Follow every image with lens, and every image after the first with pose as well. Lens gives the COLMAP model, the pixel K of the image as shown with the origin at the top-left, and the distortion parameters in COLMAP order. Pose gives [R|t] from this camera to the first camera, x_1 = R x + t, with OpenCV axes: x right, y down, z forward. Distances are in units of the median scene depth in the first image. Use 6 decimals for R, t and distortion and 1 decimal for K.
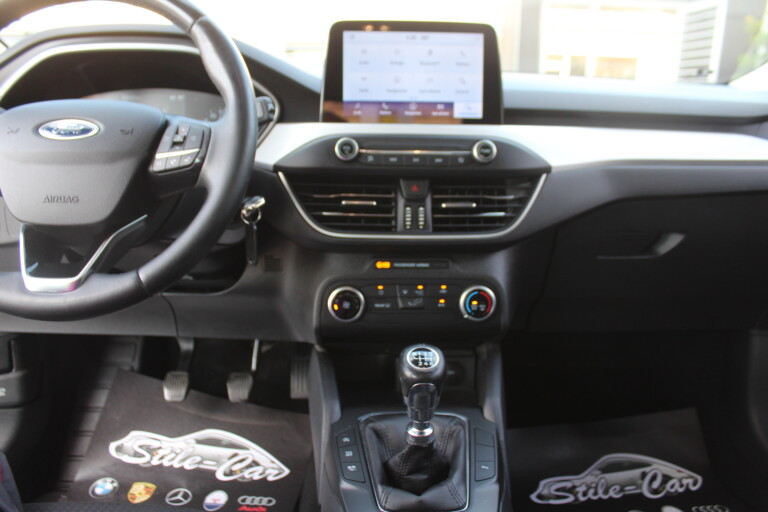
lens RADIAL K [[640.6, 0, 381.2], [0, 640.6, 251.2], [0, 0, 1]] dist [-0.170430, 0.153636]
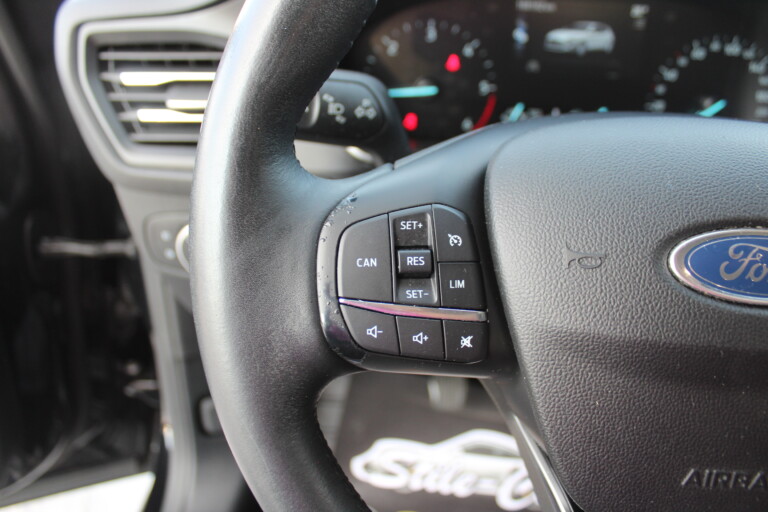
lens RADIAL K [[625.7, 0, 384.0], [0, 625.7, 256.0], [0, 0, 1]] dist [-0.175857, 0.143883]
pose [[0.994958, 0.055381, -0.083616, -0.514154], [-0.027190, 0.951442, 0.306625, -0.220979], [0.096537, -0.302805, 0.948151, 0.525268]]
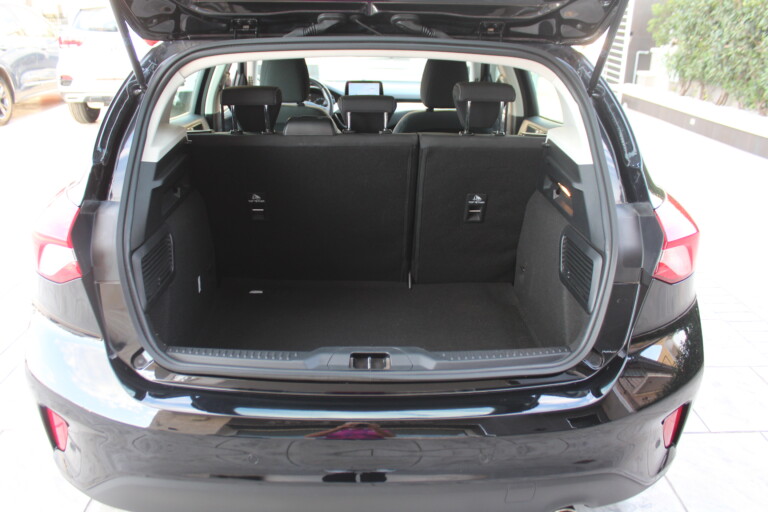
lens RADIAL K [[640.6, 0, 381.2], [0, 640.6, 251.2], [0, 0, 1]] dist [-0.170430, 0.153636]
pose [[0.998212, 0.014347, -0.058028, 0.452418], [-0.009801, 0.996914, 0.077884, 0.507411], [0.058967, -0.077176, 0.995272, -3.618129]]
